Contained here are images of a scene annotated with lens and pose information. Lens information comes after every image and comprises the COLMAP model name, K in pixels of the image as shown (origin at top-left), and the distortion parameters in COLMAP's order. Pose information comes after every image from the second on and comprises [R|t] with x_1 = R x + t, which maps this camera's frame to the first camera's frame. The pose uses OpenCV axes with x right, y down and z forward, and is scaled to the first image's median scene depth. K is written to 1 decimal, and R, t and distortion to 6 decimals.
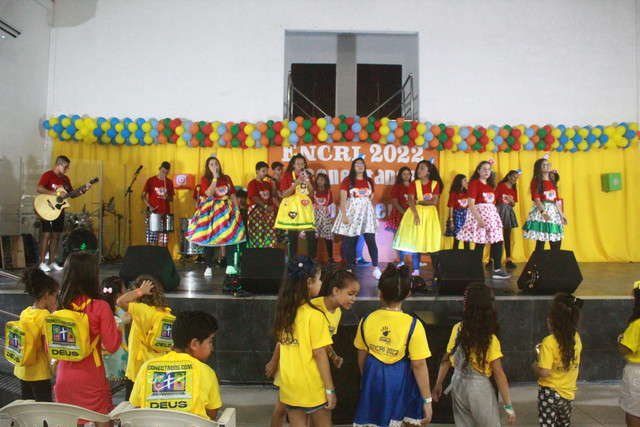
lens RADIAL K [[578.0, 0, 309.4], [0, 578.0, 206.2], [0, 0, 1]] dist [-0.135498, 0.102812]
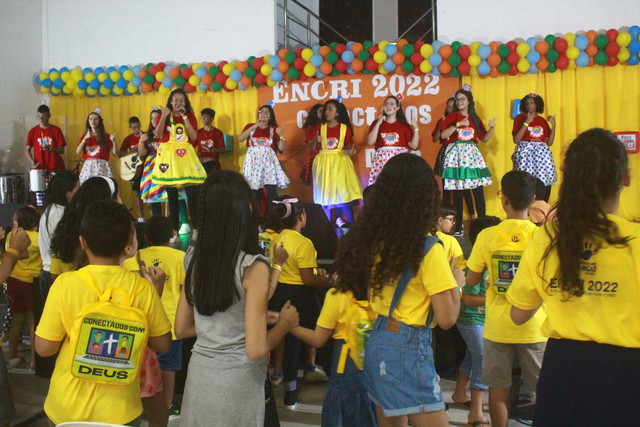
lens RADIAL K [[721.7, 0, 303.3], [0, 721.7, 210.2], [0, 0, 1]] dist [-0.070879, 0.000000]
pose [[0.937764, -0.011361, -0.347089, 0.366779], [0.037291, 0.996980, 0.068121, 0.008330], [0.345266, -0.076825, 0.935355, 0.013798]]
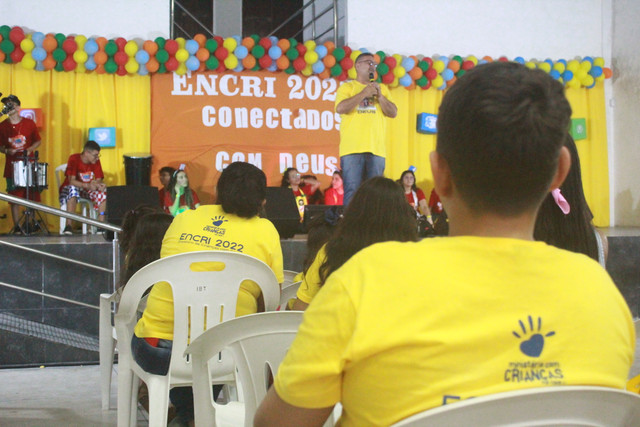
lens RADIAL K [[986.4, 0, 324.7], [0, 986.4, 212.3], [0, 0, 1]] dist [0.004456, 0.000000]
pose [[0.945951, -0.011583, 0.324102, -0.274177], [0.003867, 0.999694, 0.024441, 0.041262], [-0.324286, -0.021866, 0.945706, -0.244952]]
